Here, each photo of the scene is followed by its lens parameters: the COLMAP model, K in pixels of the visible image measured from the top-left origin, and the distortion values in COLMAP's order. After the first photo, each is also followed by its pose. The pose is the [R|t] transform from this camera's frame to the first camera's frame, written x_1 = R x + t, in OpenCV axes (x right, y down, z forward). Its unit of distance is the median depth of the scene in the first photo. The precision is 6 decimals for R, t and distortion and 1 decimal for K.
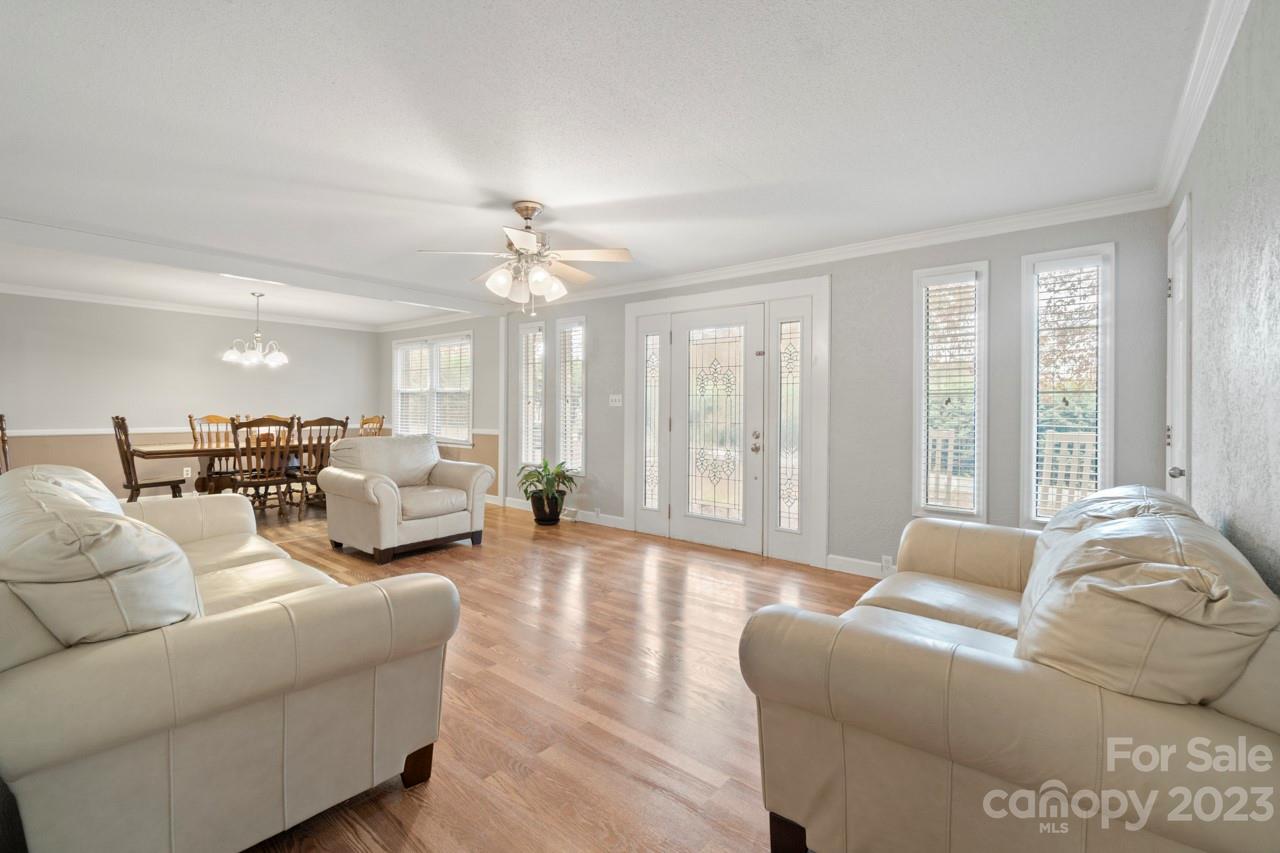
lens RADIAL K [[564.5, 0, 638.9], [0, 564.5, 404.7], [0, 0, 1]] dist [-0.002443, -0.000198]
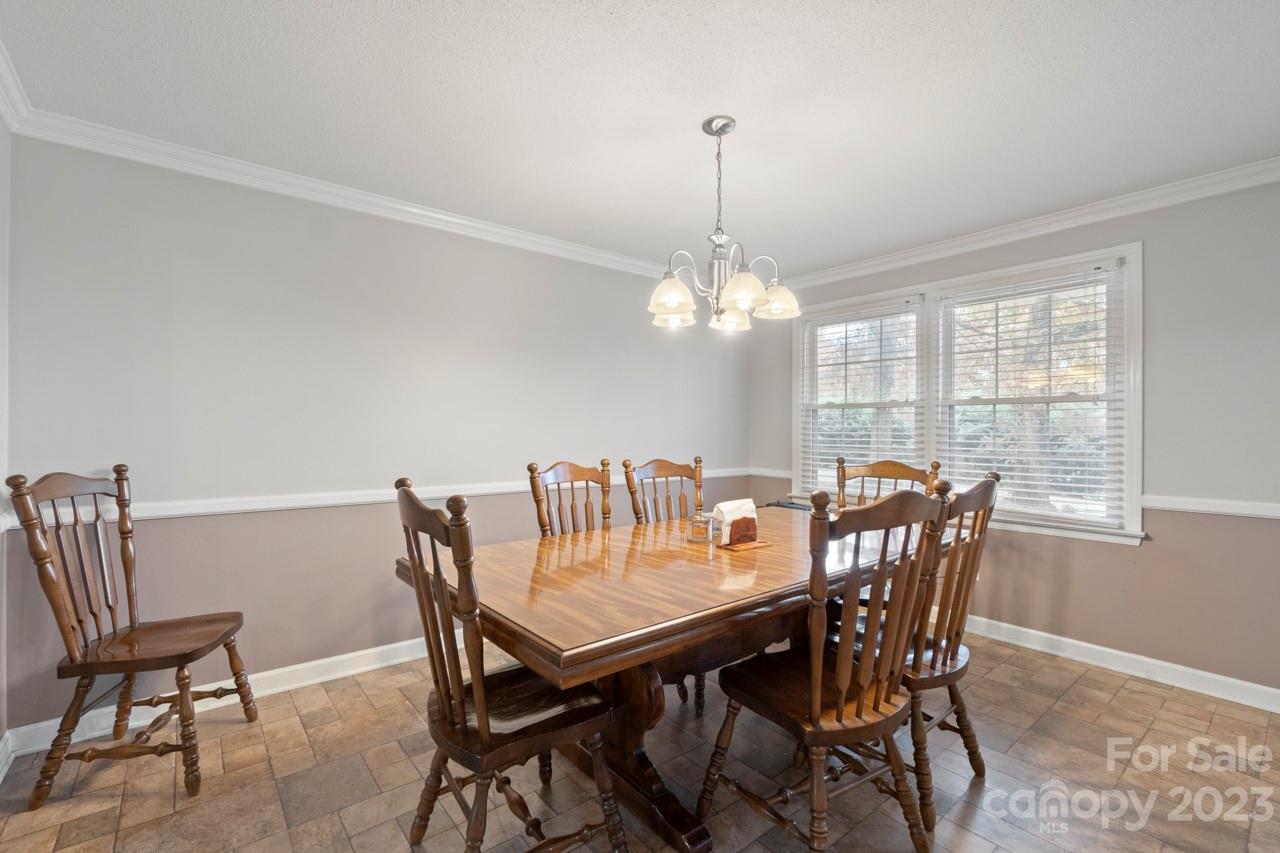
lens RADIAL K [[563.4, 0, 637.9], [0, 563.4, 430.8], [0, 0, 1]] dist [-0.000527, -0.000050]
pose [[0.978925, -0.008022, -0.204065, -0.555608], [0.006558, 0.999948, -0.007847, -0.000897], [0.204117, 0.006343, 0.978926, 0.549024]]
